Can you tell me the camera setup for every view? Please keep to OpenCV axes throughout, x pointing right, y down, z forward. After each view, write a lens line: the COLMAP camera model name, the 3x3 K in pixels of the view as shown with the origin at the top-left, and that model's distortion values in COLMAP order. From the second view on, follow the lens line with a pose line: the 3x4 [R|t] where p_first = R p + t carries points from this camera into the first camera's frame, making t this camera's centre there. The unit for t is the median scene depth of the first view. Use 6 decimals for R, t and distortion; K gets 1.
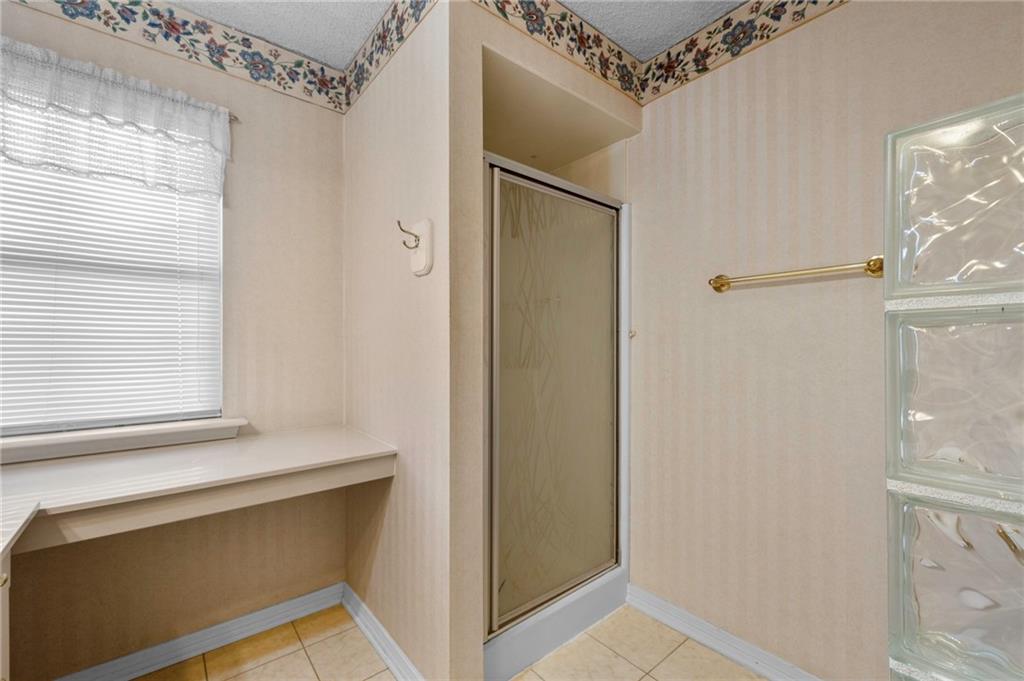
lens RADIAL K [[429.8, 0, 510.2], [0, 429.8, 346.7], [0, 0, 1]] dist [-0.002133, 0.000235]
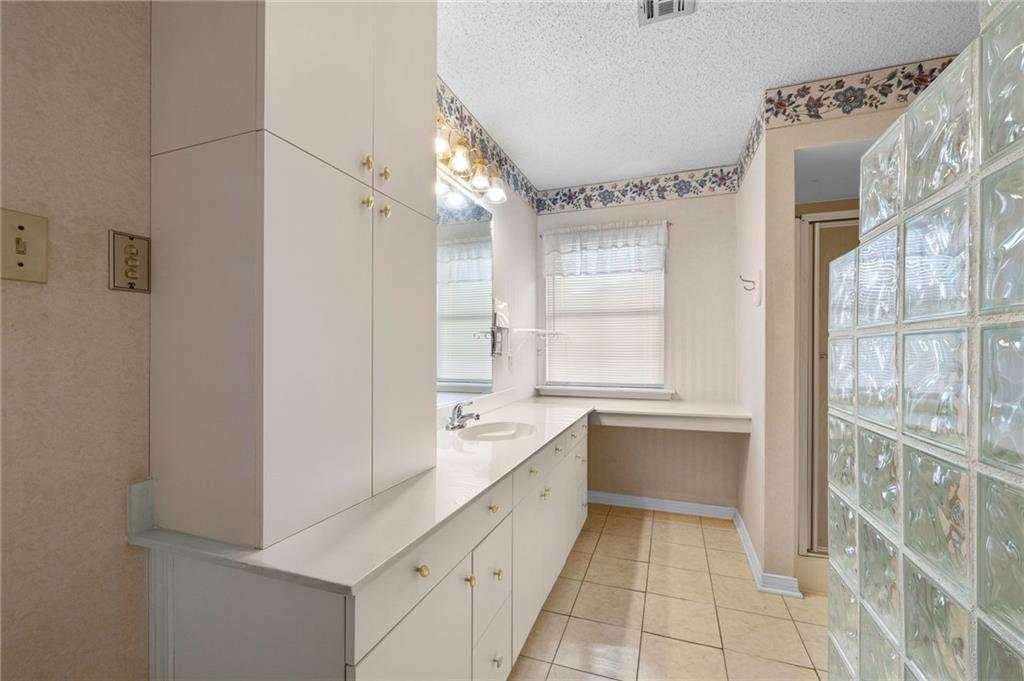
lens RADIAL K [[429.8, 0, 510.2], [0, 429.8, 346.7], [0, 0, 1]] dist [-0.002133, 0.000235]
pose [[0.501303, 0.000492, -0.865272, 0.606321], [-0.004139, 0.999990, -0.001830, -0.004082], [0.865262, 0.004498, 0.501299, -0.504946]]
